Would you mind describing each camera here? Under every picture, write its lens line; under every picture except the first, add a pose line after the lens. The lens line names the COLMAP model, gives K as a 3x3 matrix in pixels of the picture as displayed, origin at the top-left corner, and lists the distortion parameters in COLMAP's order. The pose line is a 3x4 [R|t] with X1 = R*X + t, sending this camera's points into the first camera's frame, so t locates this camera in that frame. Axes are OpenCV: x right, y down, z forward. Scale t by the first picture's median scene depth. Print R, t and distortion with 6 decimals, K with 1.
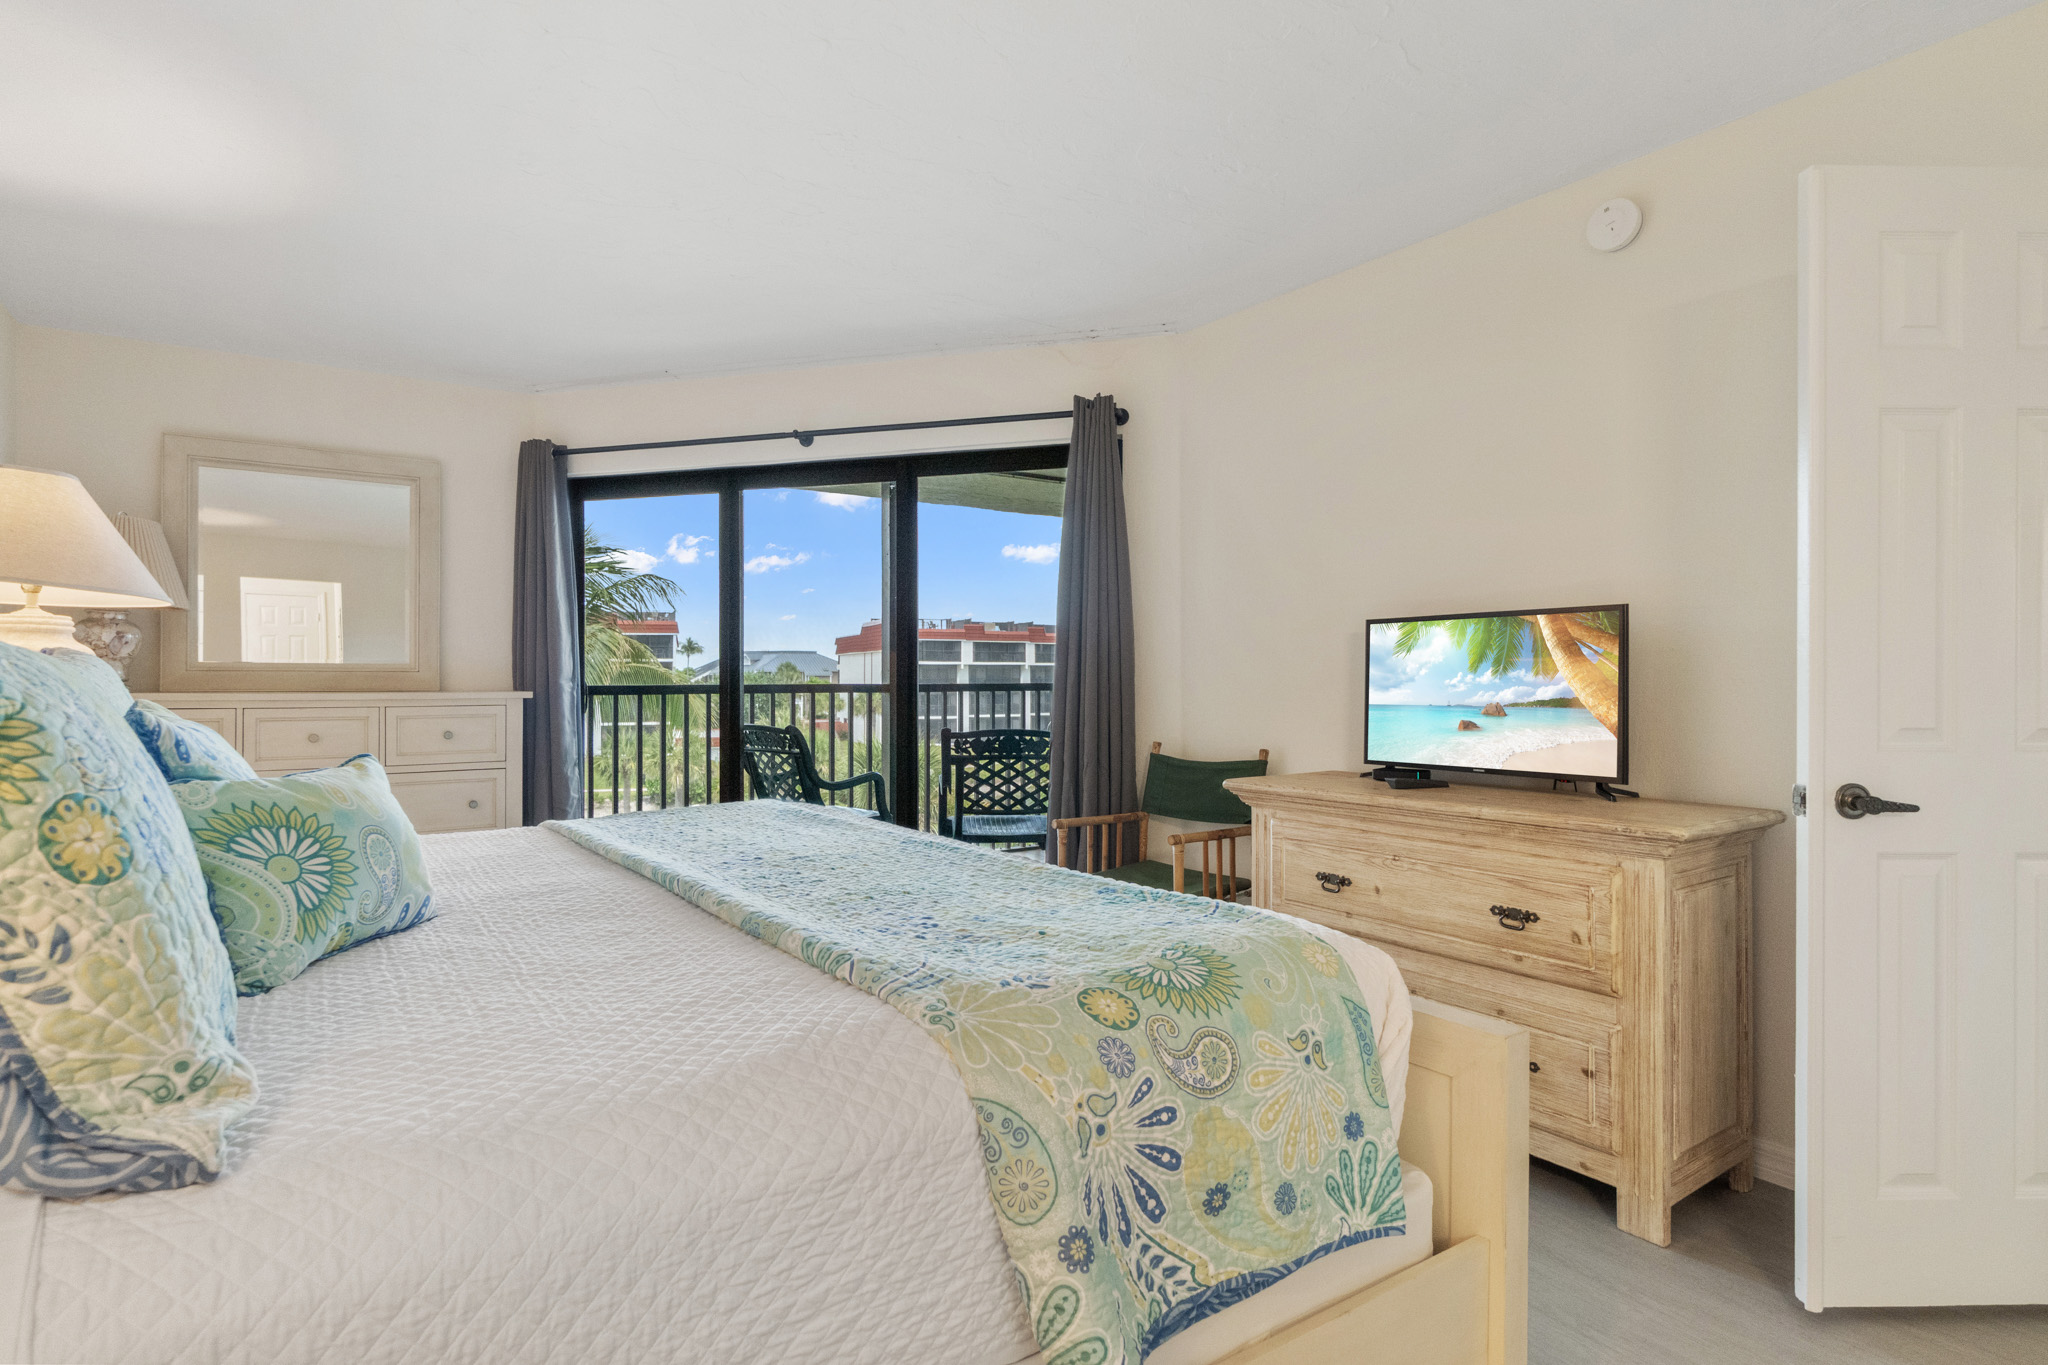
lens RADIAL K [[1018.7, 0, 987.0], [0, 1018.7, 679.2], [0, 0, 1]] dist [-0.004042, 0.000538]
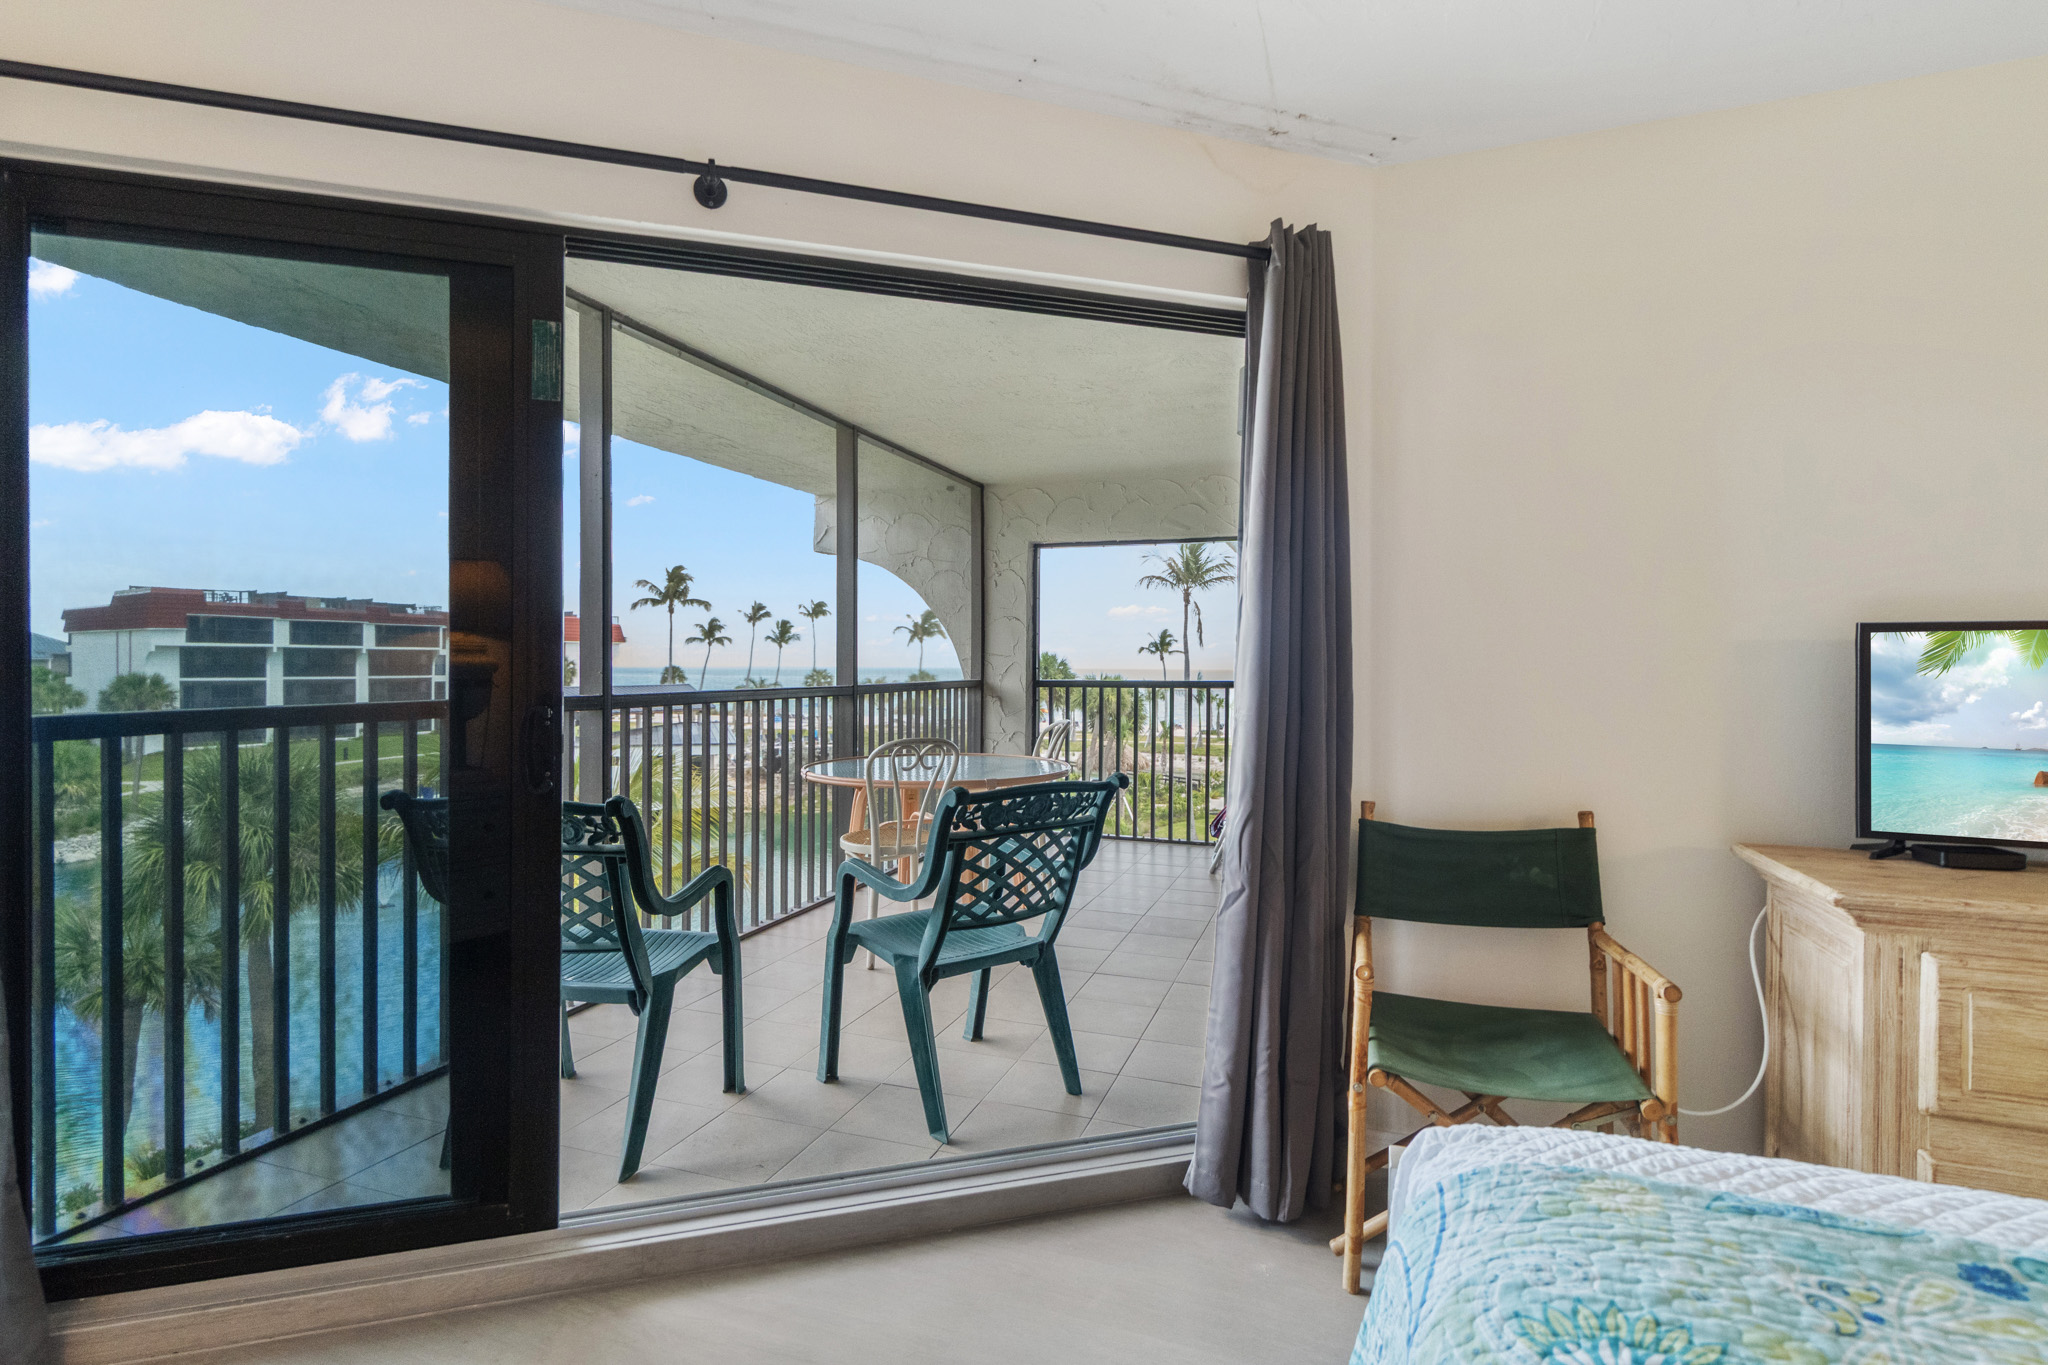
lens RADIAL K [[1000.7, 0, 1013.4], [0, 1000.7, 676.5], [0, 0, 1]] dist [0.000330, 0.000036]
pose [[0.816788, -0.002652, 0.576932, -0.522119], [-0.002940, 0.999957, 0.008759, -0.026974], [-0.576931, -0.008850, 0.816745, 0.866509]]
